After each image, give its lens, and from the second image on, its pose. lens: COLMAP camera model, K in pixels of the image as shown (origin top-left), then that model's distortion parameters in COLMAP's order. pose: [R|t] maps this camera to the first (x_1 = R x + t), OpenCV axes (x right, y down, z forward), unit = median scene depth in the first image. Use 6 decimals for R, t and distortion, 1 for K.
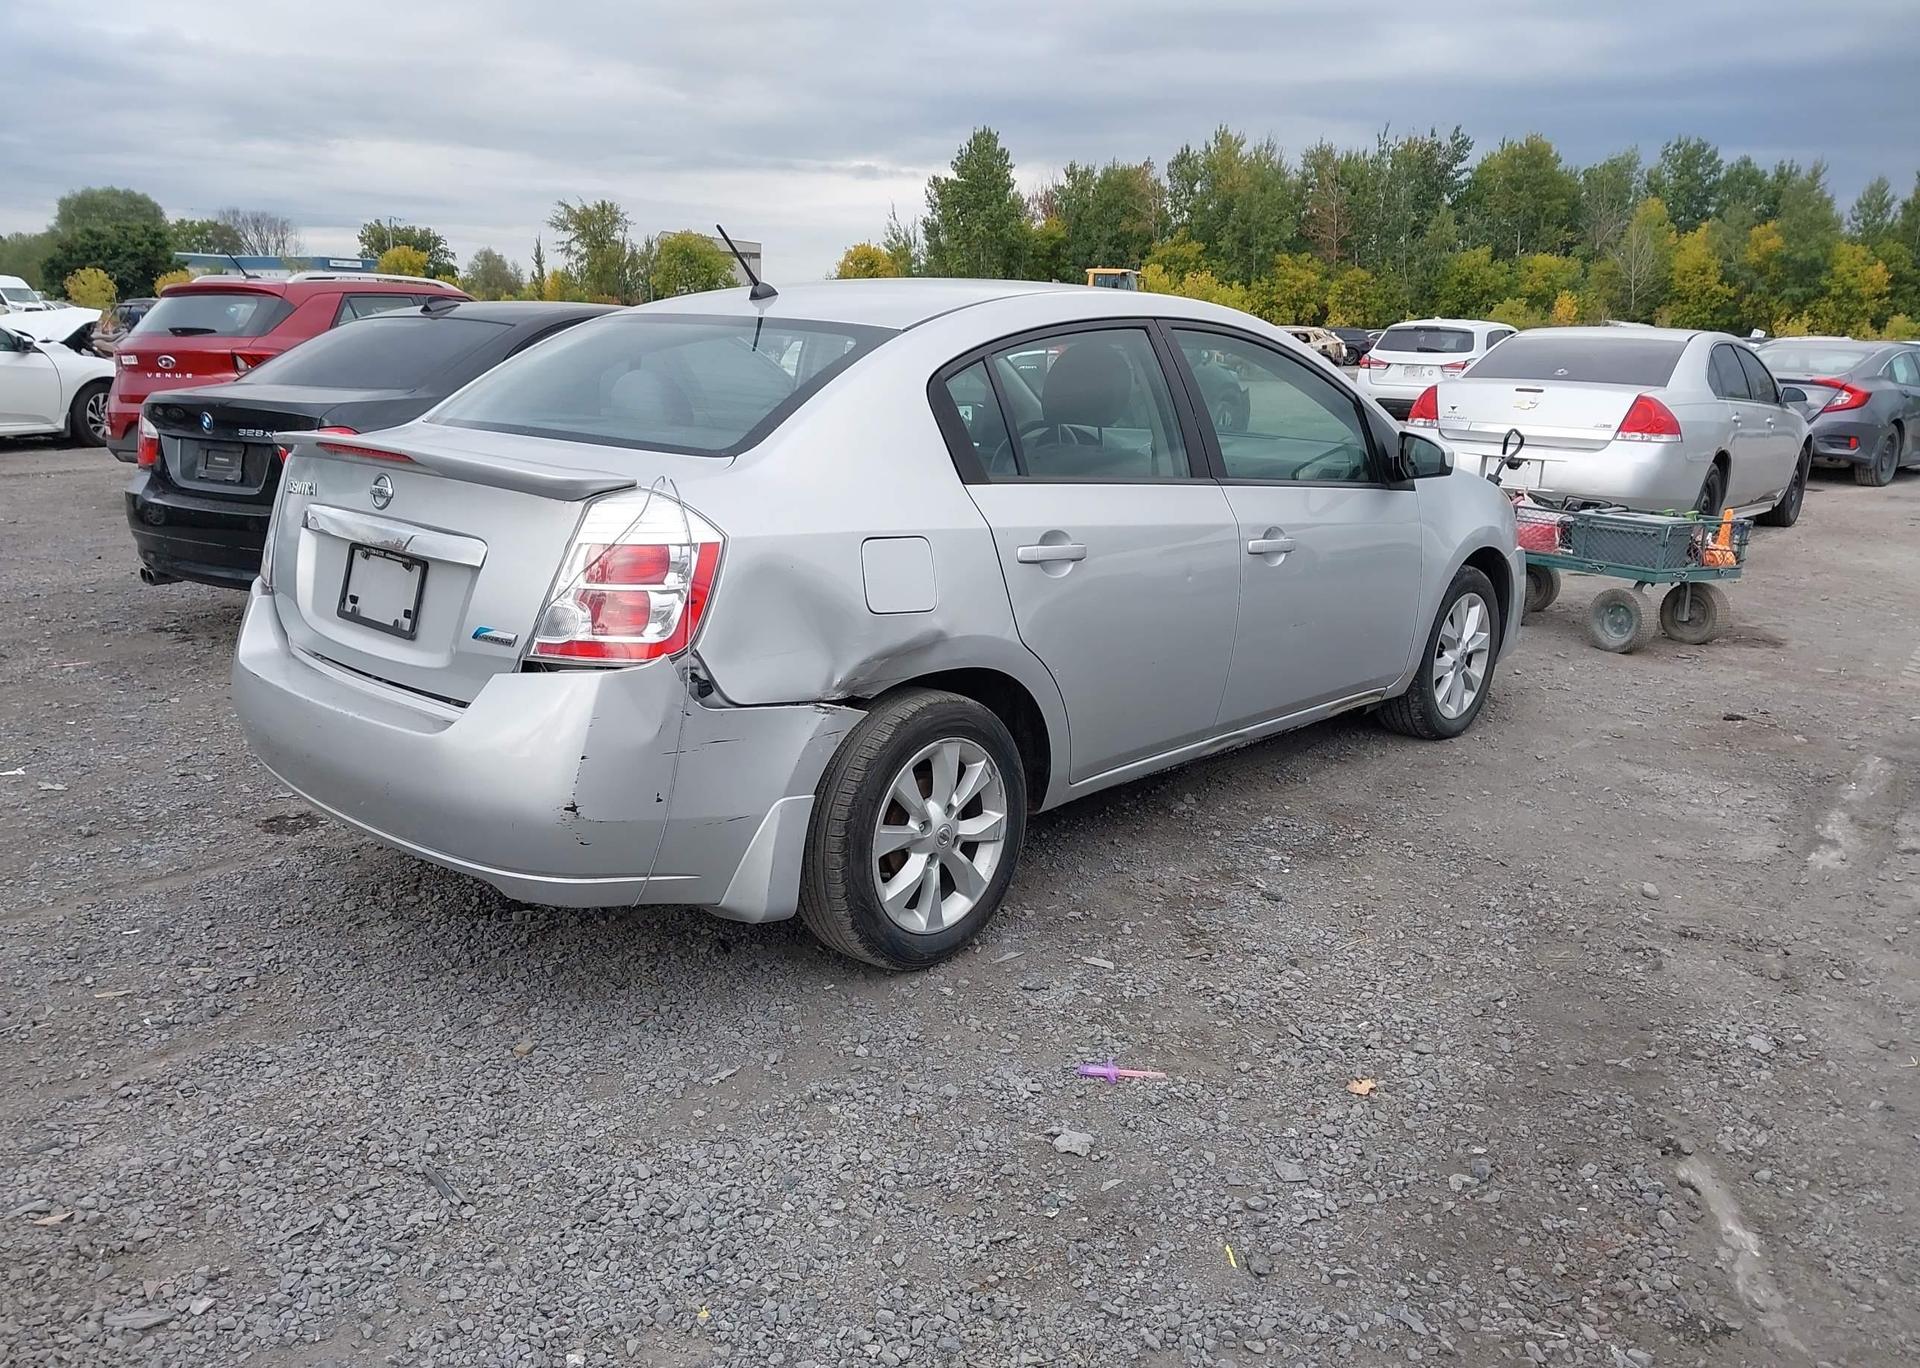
lens RADIAL K [[1547.6, 0, 948.1], [0, 1547.6, 696.5], [0, 0, 1]] dist [0.004542, -0.003576]
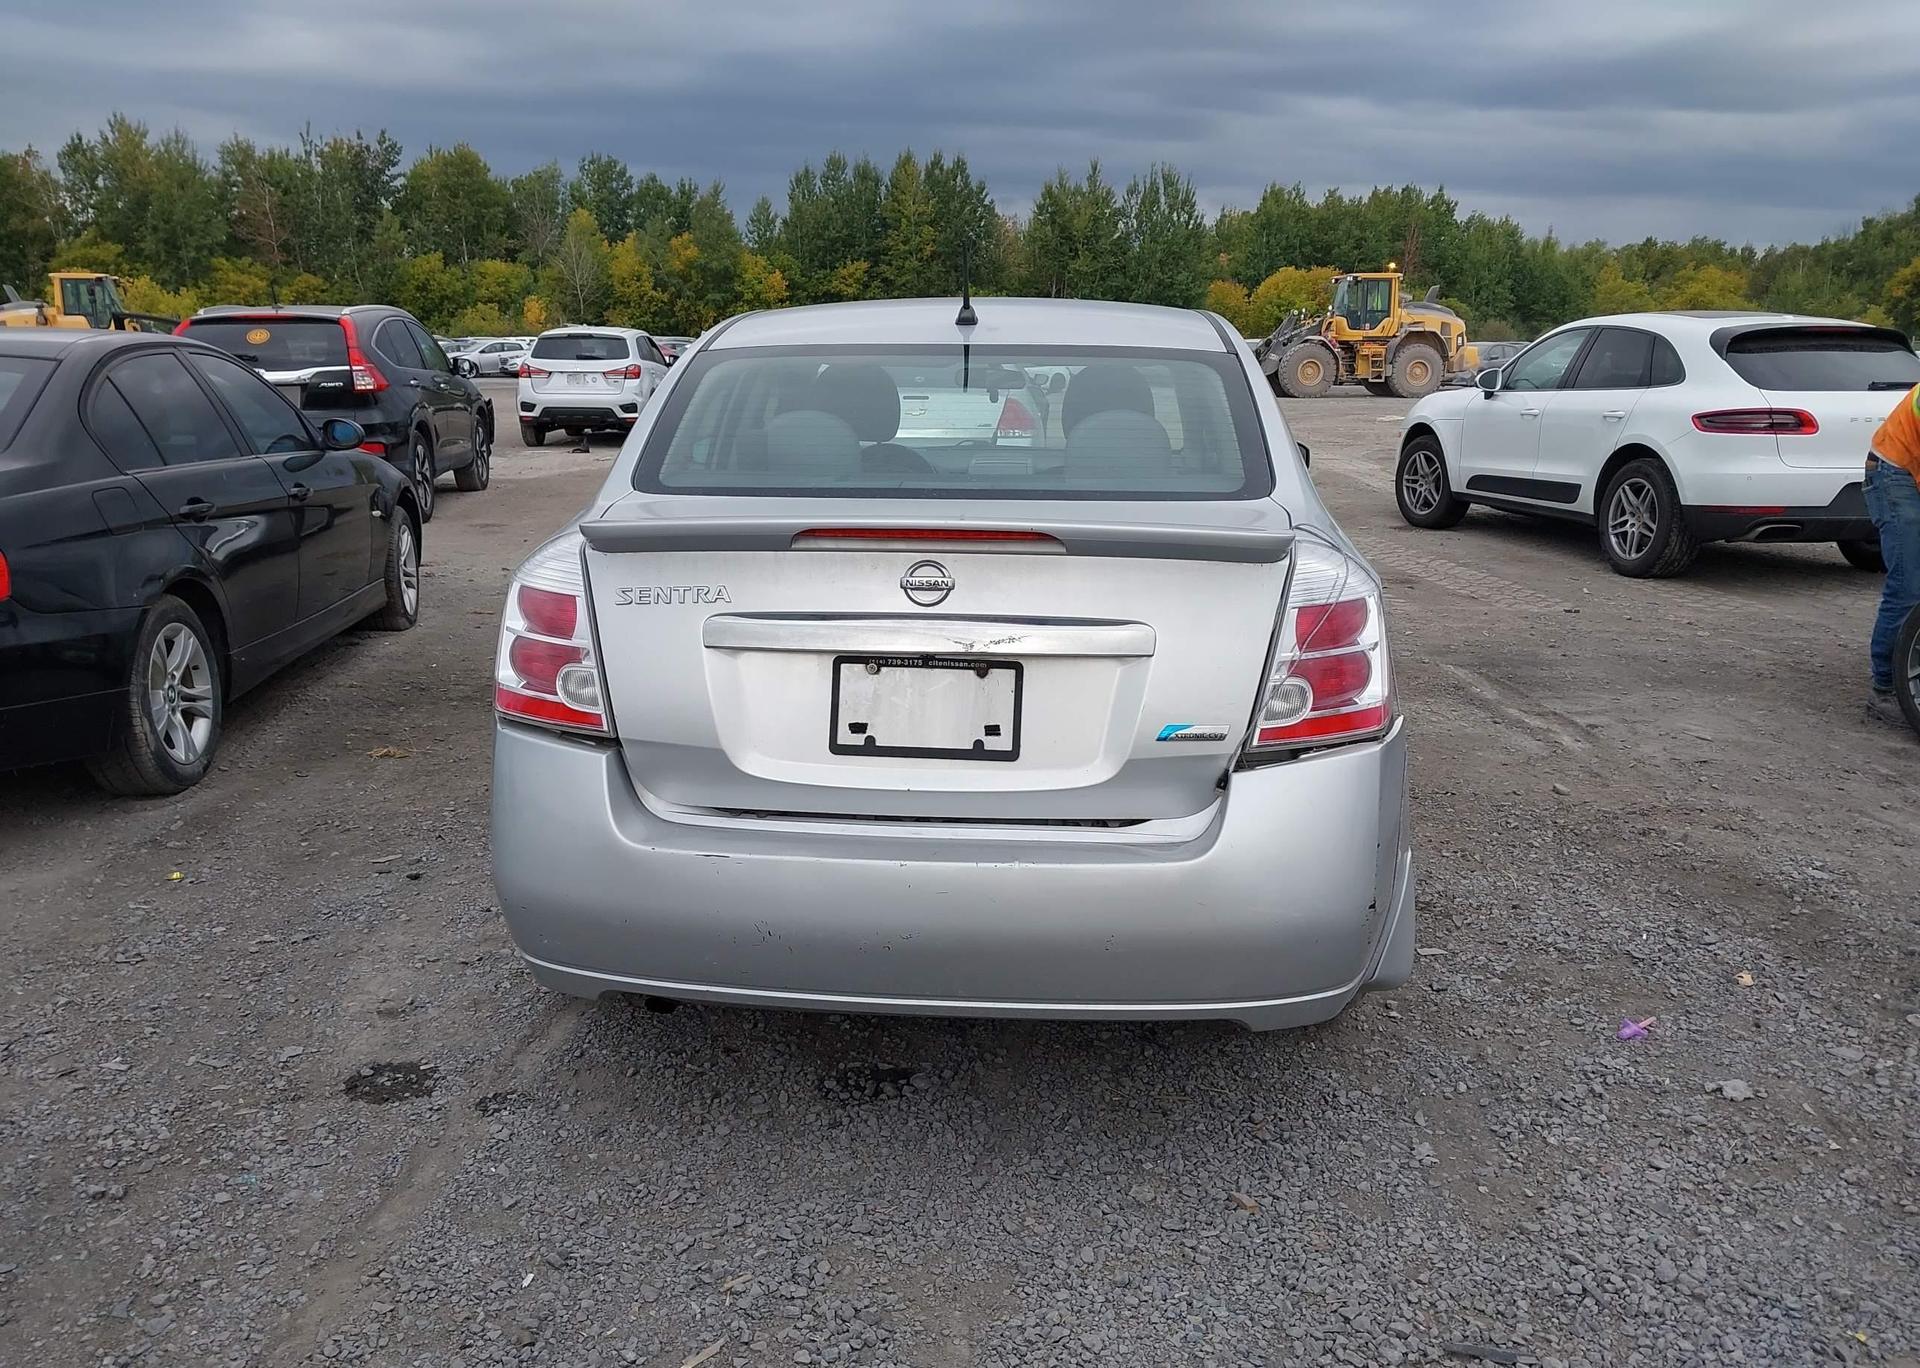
lens RADIAL K [[1547.6, 0, 941.3], [0, 1547.6, 693.5], [0, 0, 1]] dist [0.004542, -0.003576]
pose [[0.790059, -0.156316, 0.592766, -0.484467], [0.159172, 0.986089, 0.047886, -0.066072], [-0.592005, 0.056519, 0.803950, 0.220001]]
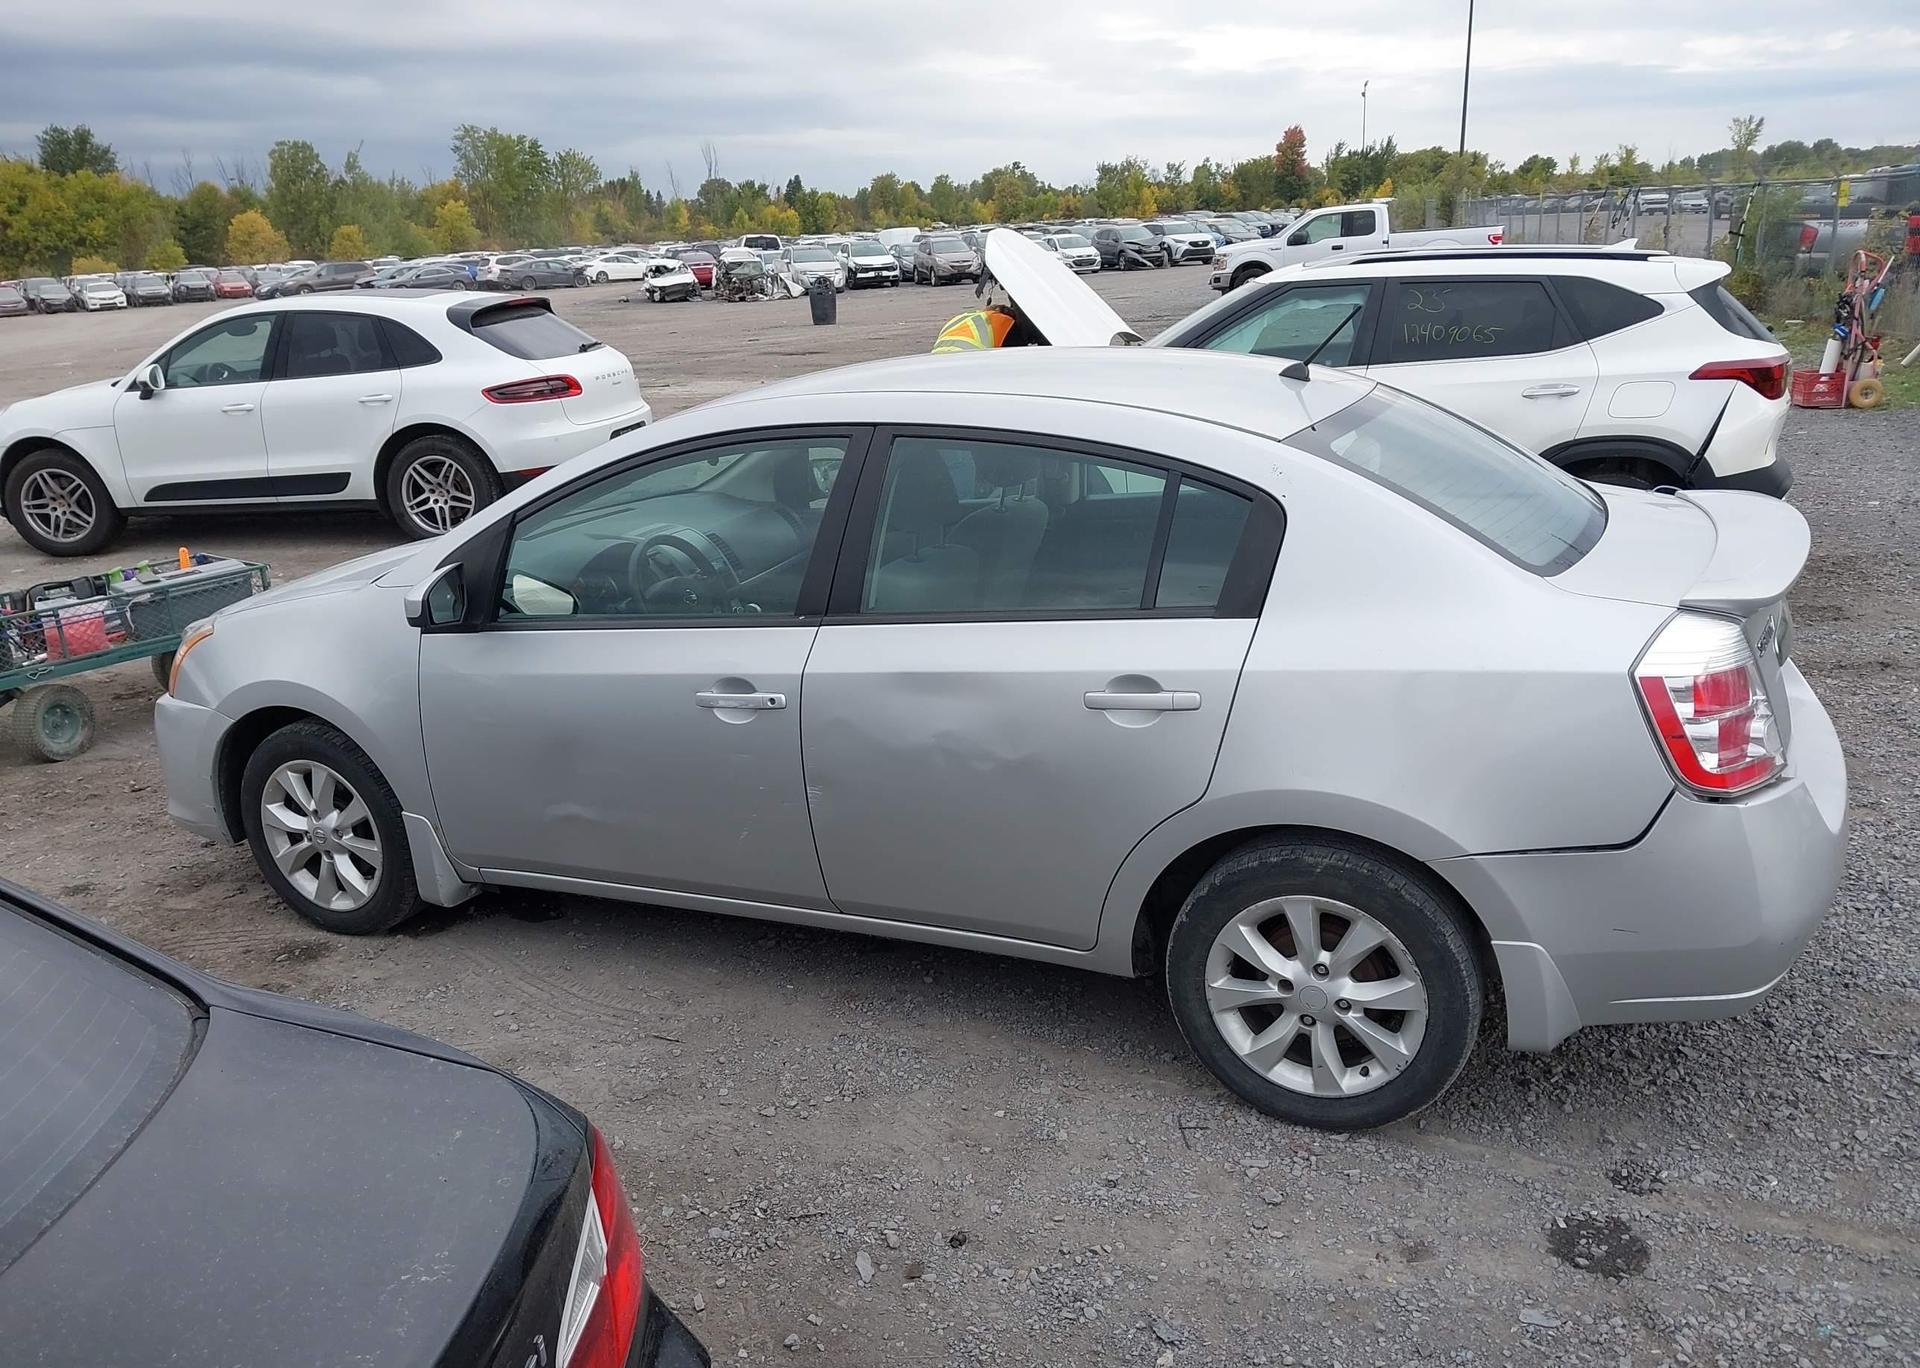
lens RADIAL K [[1547.6, 0, 957.8], [0, 1547.6, 690.4], [0, 0, 1]] dist [0.004542, -0.003576]
pose [[-0.299301, -0.283870, 0.910954, -0.686745], [0.265120, 0.892383, 0.365190, -0.345698], [-0.916586, 0.350814, -0.191832, 1.017278]]
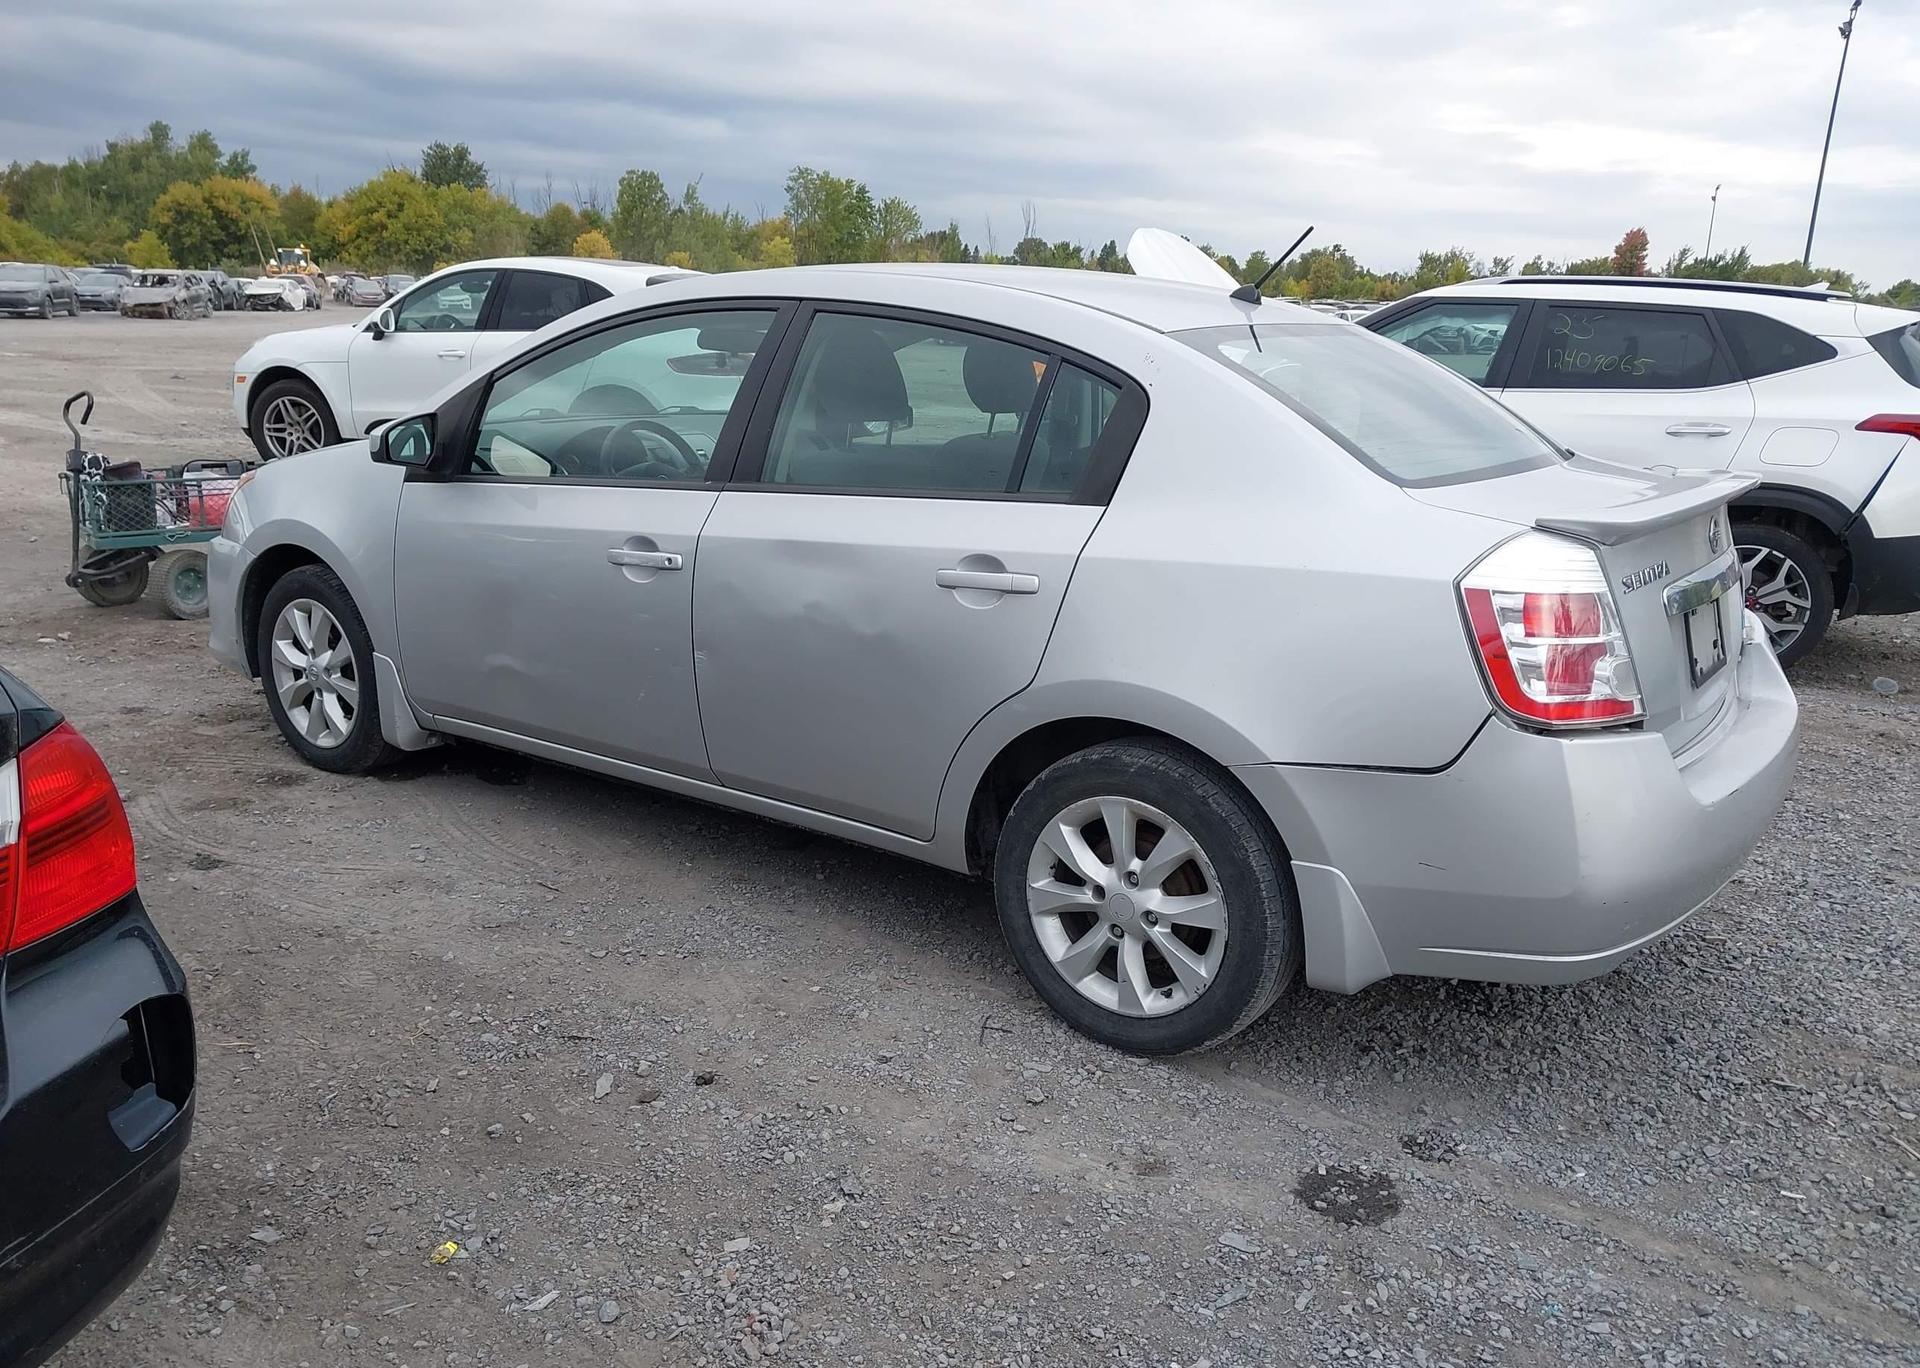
lens RADIAL K [[1547.6, 0, 953.1], [0, 1547.6, 694.1], [0, 0, 1]] dist [0.004542, -0.003576]
pose [[-0.104095, -0.274828, 0.955842, -0.734626], [0.202485, 0.935078, 0.290909, -0.242296], [-0.973737, 0.223826, -0.041689, 0.890283]]
